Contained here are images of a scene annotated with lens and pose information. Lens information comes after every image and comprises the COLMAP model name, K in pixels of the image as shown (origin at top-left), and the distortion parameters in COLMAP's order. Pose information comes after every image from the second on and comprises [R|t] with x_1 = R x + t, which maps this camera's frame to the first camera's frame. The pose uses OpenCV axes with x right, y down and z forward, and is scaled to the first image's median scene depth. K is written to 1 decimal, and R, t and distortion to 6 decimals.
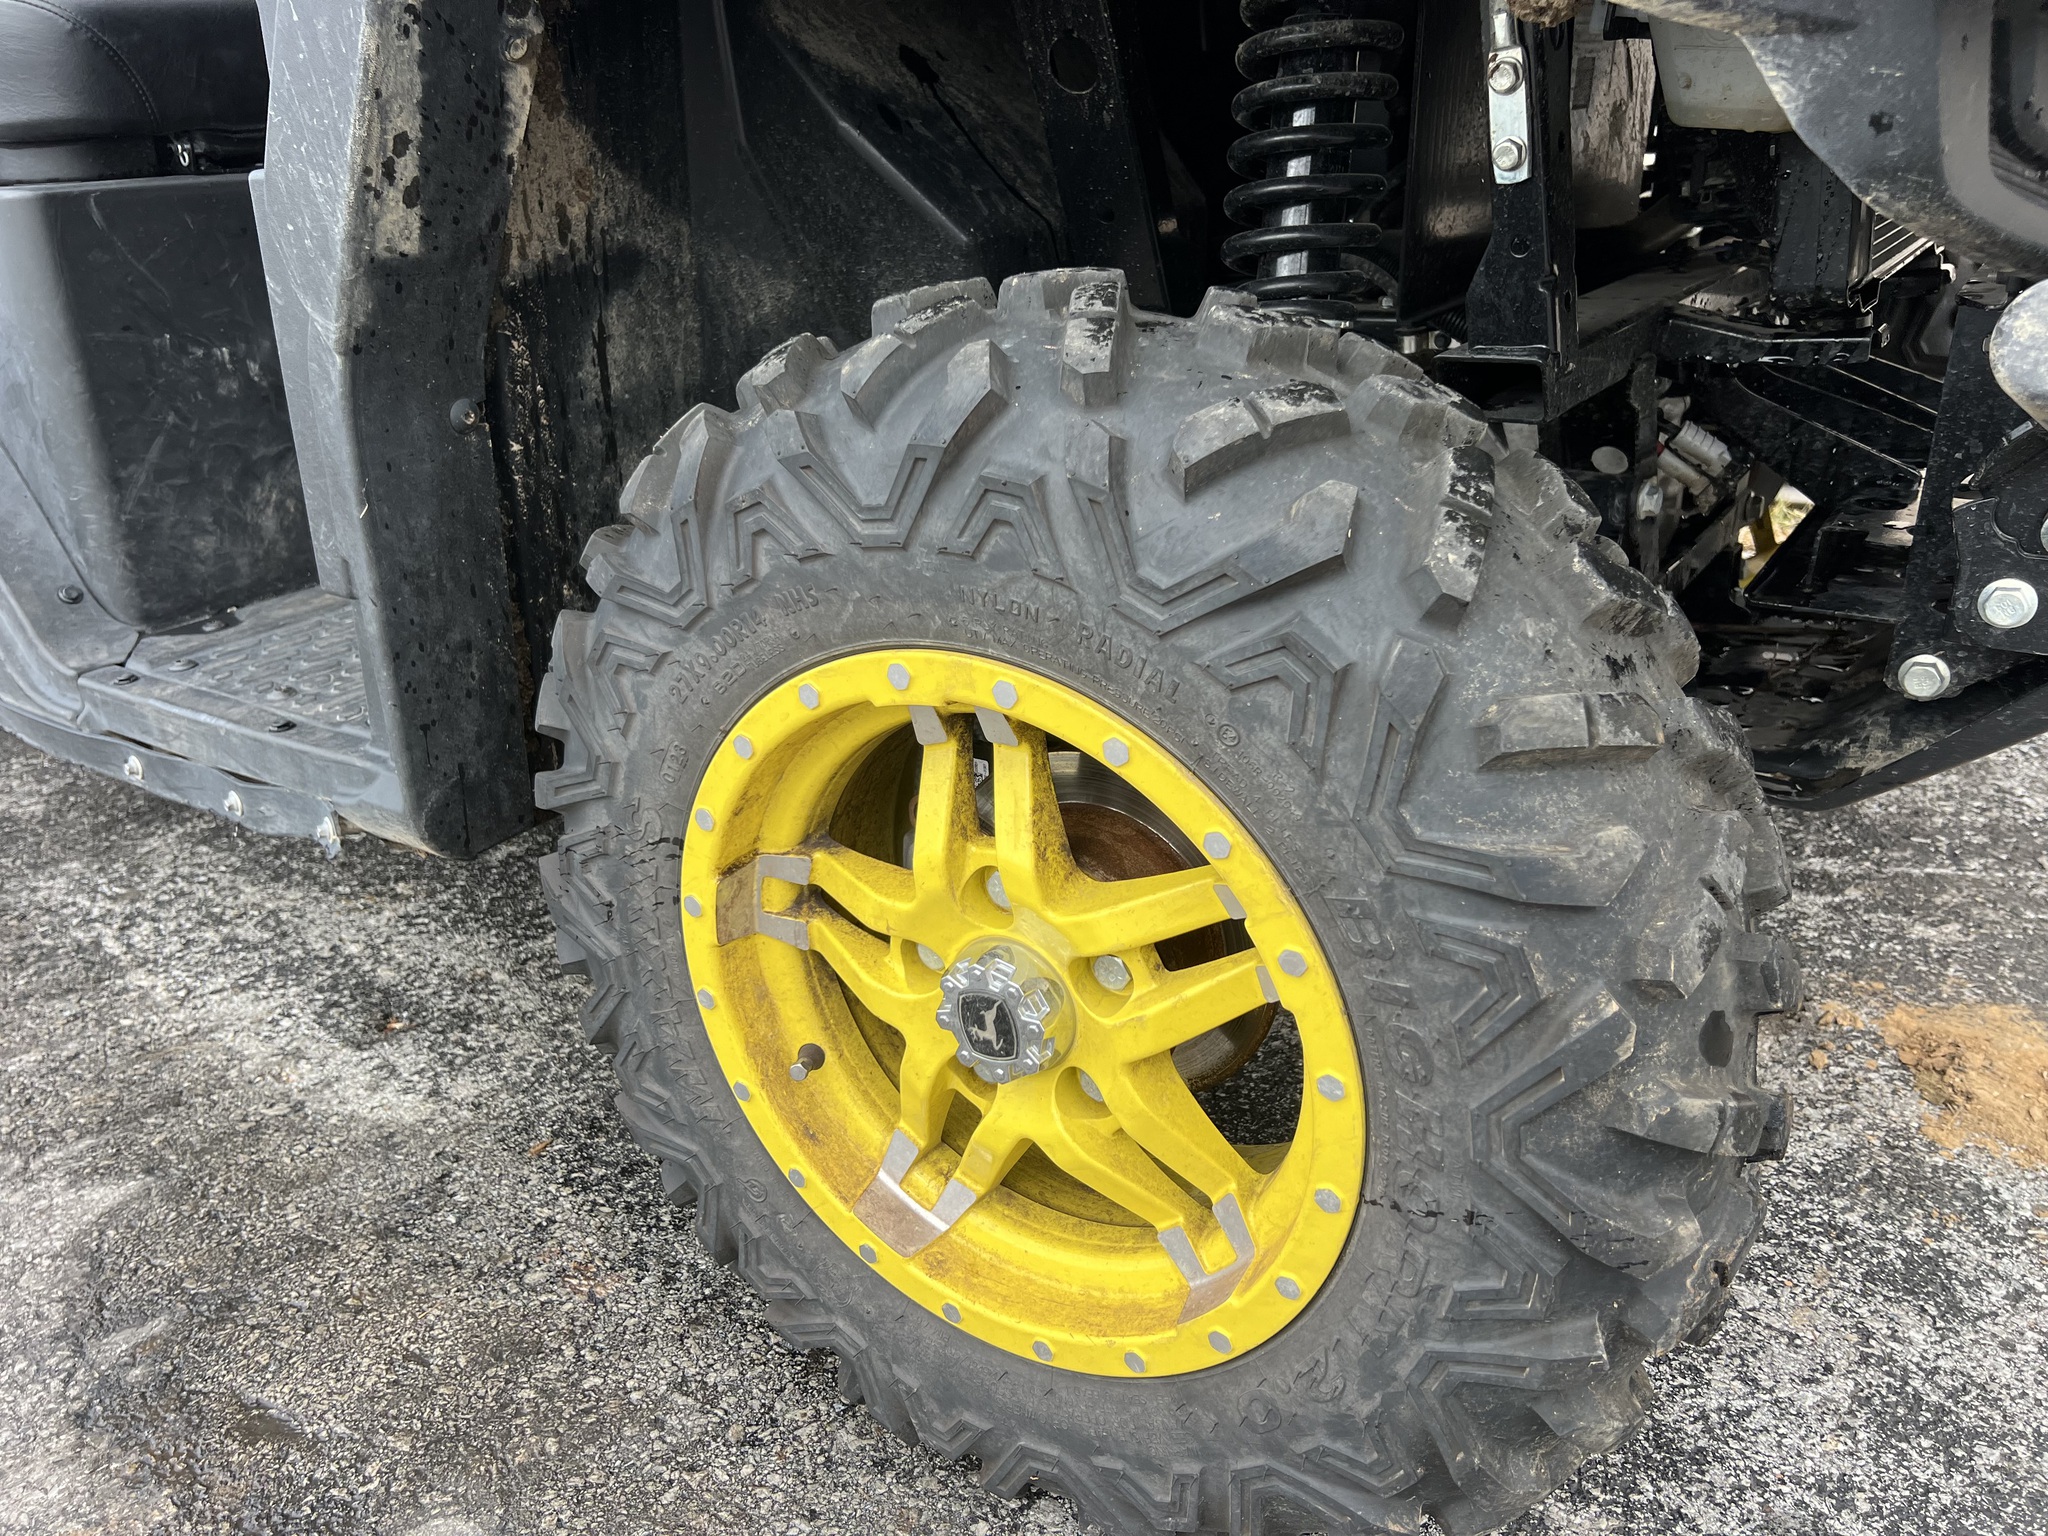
lens RADIAL K [[1573.4, 0, 1023.7], [0, 1573.4, 794.3], [0, 0, 1]] dist [0.045636, -0.052831]
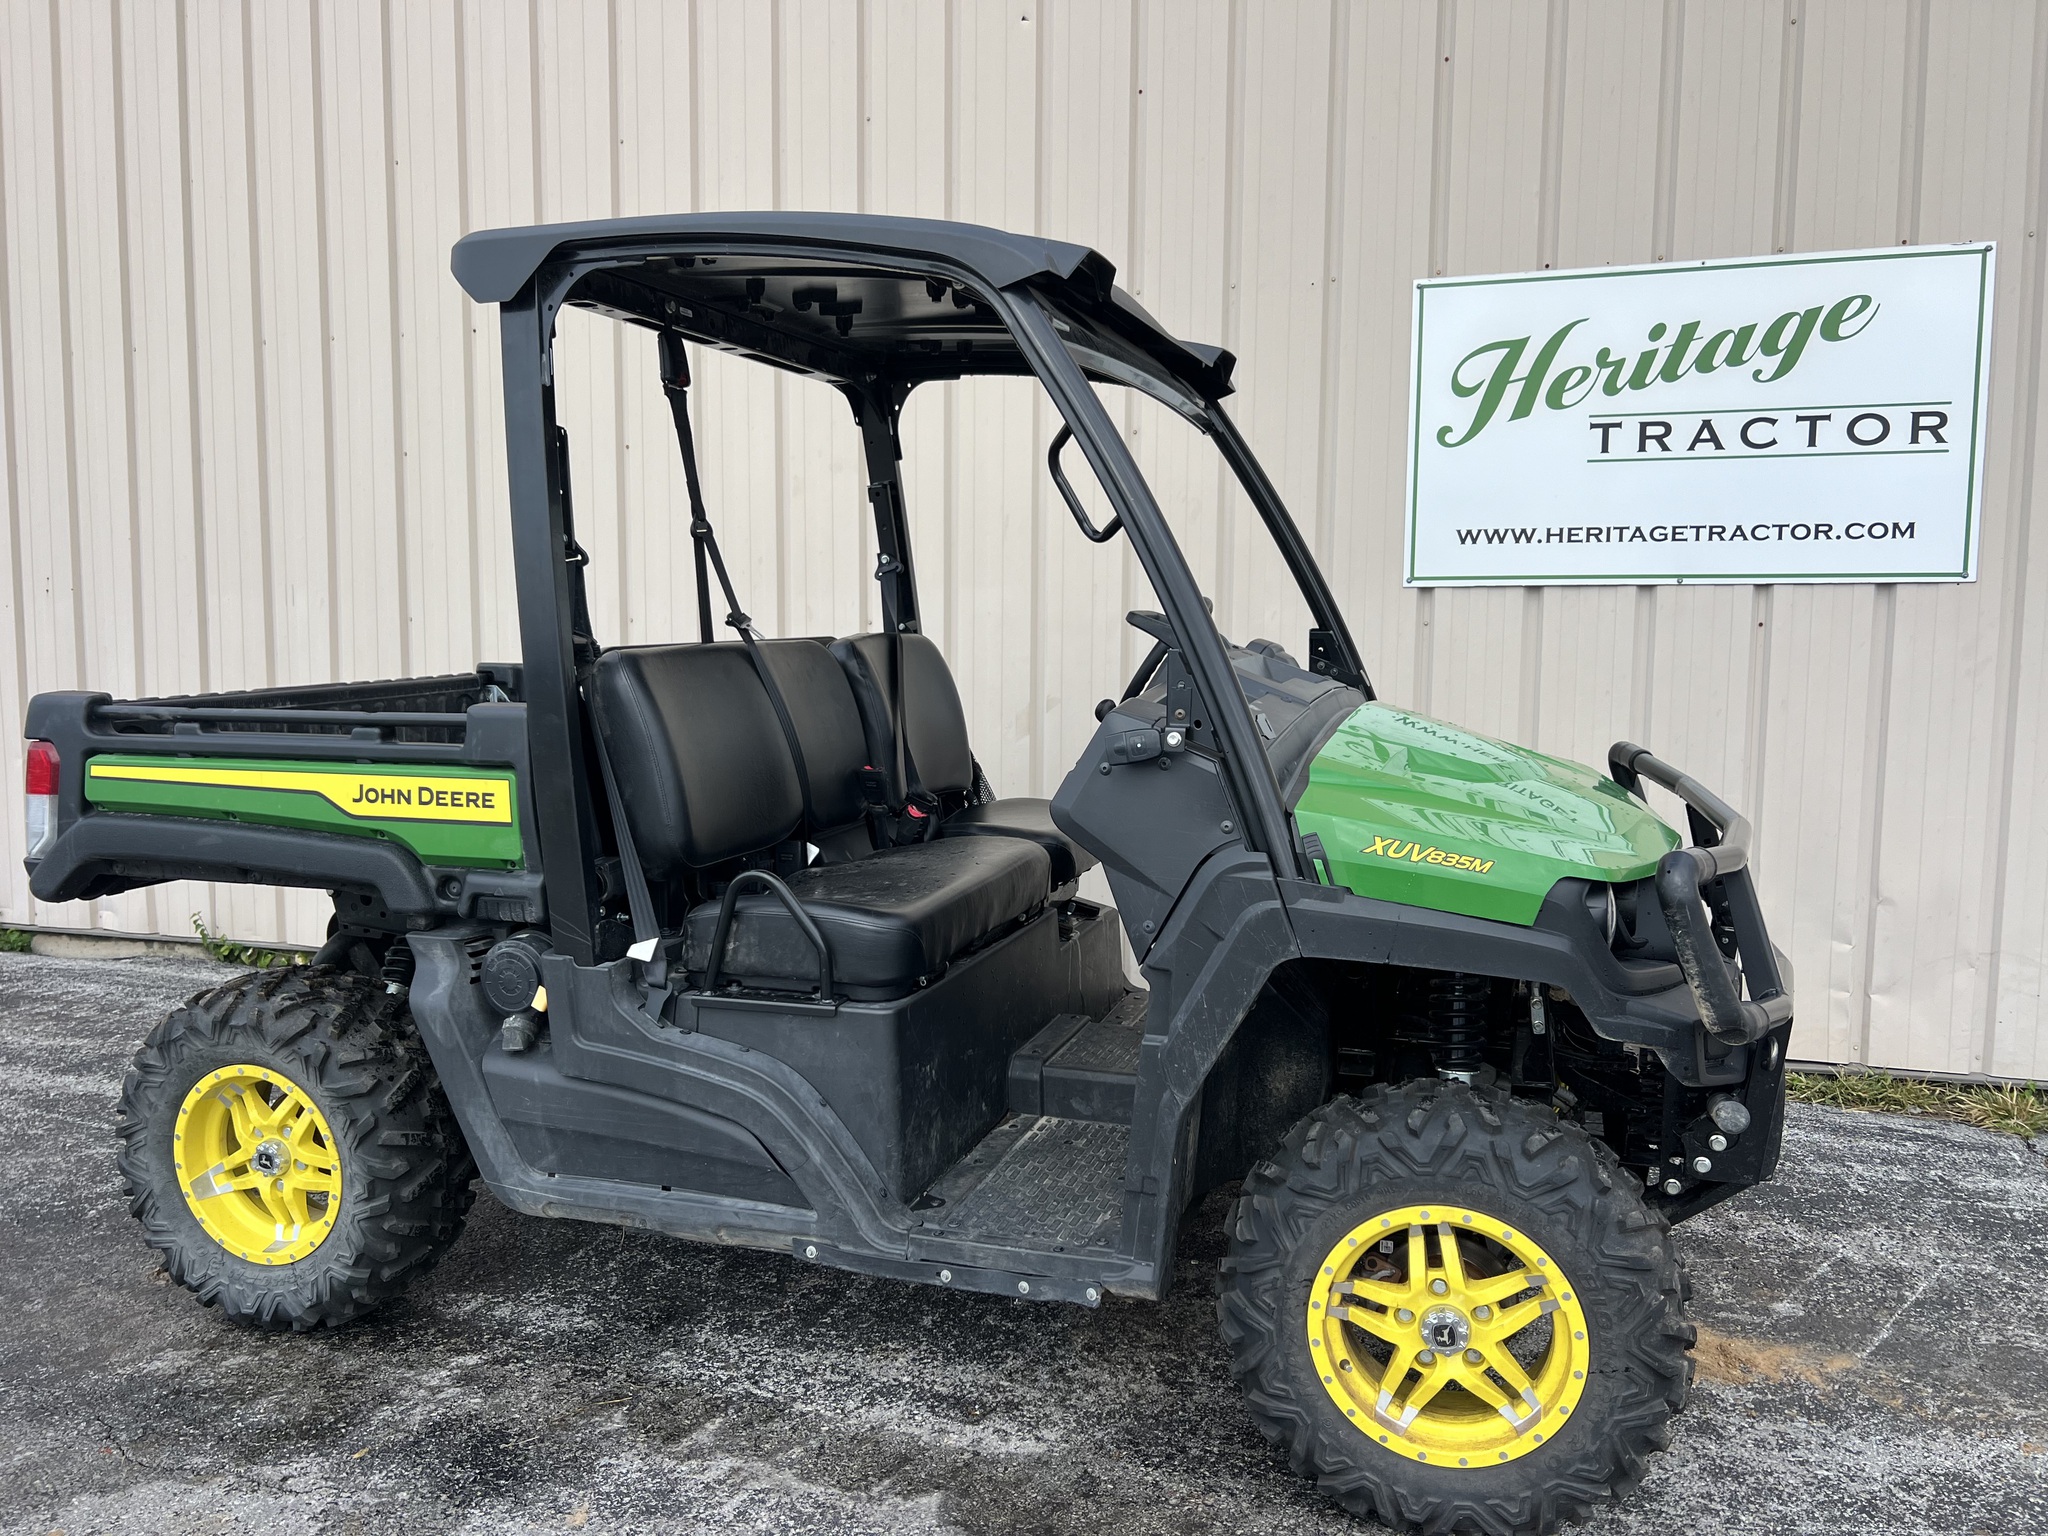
lens RADIAL K [[1577.2, 0, 1030.1], [0, 1577.2, 776.2], [0, 0, 1]] dist [0.050181, -0.049244]
pose [[0.959458, 0.004204, 0.281821, -1.666354], [0.079412, 0.955348, -0.284611, -0.069197], [-0.270434, 0.295452, 0.916283, -1.885894]]
